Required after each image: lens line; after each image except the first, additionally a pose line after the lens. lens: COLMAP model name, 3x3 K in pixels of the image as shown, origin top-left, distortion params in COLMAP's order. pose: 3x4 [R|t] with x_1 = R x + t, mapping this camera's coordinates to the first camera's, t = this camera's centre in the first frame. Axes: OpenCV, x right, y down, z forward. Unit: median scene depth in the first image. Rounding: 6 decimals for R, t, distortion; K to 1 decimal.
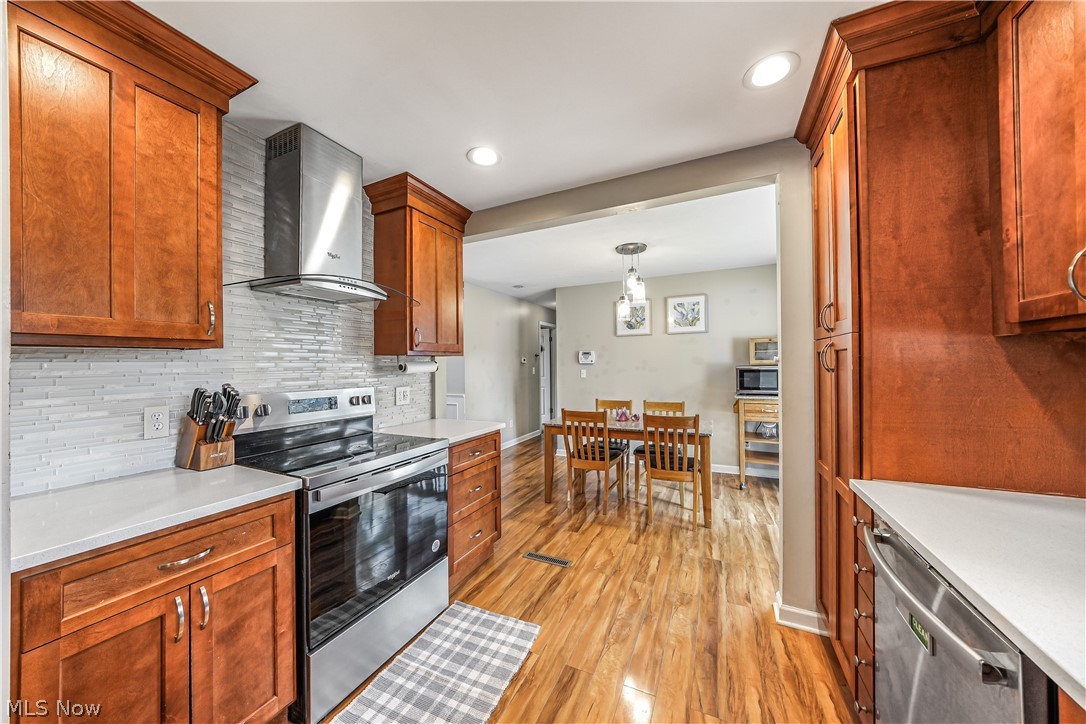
lens RADIAL K [[367.9, 0, 539.2], [0, 367.9, 362.6], [0, 0, 1]] dist [-0.010747, 0.000035]
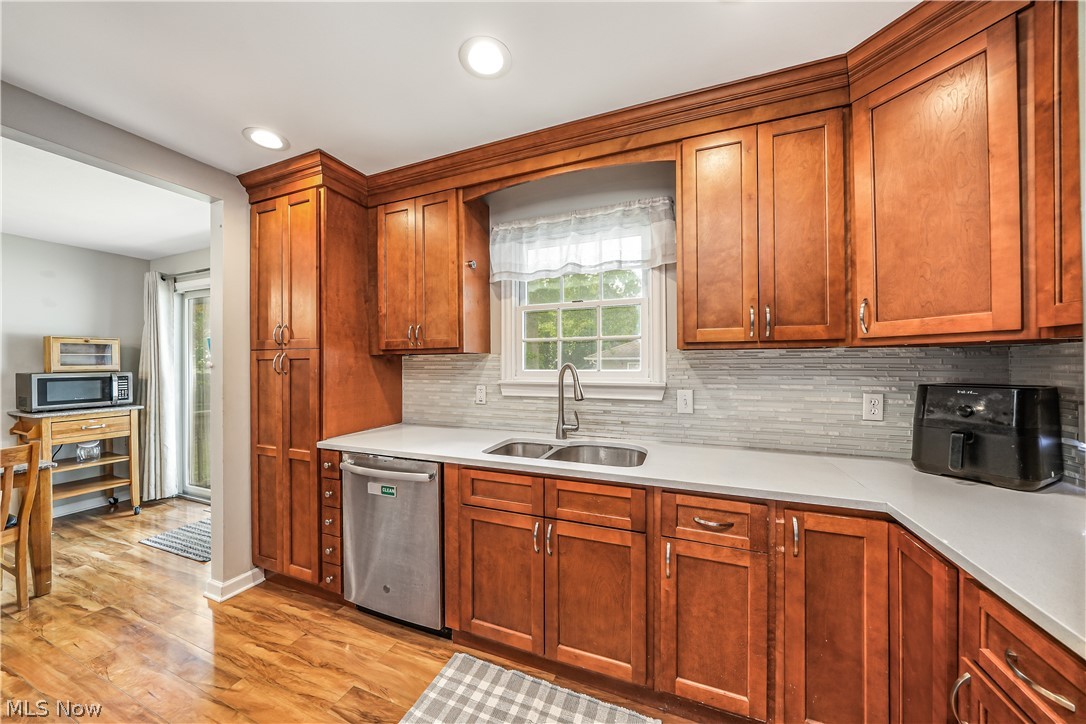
lens RADIAL K [[367.9, 0, 539.2], [0, 367.9, 362.6], [0, 0, 1]] dist [-0.010747, 0.000035]
pose [[-0.077593, 0.016615, 0.996847, -0.712059], [0.002261, 0.999861, -0.016489, 0.006383], [-0.996983, 0.000974, -0.077620, 0.152841]]
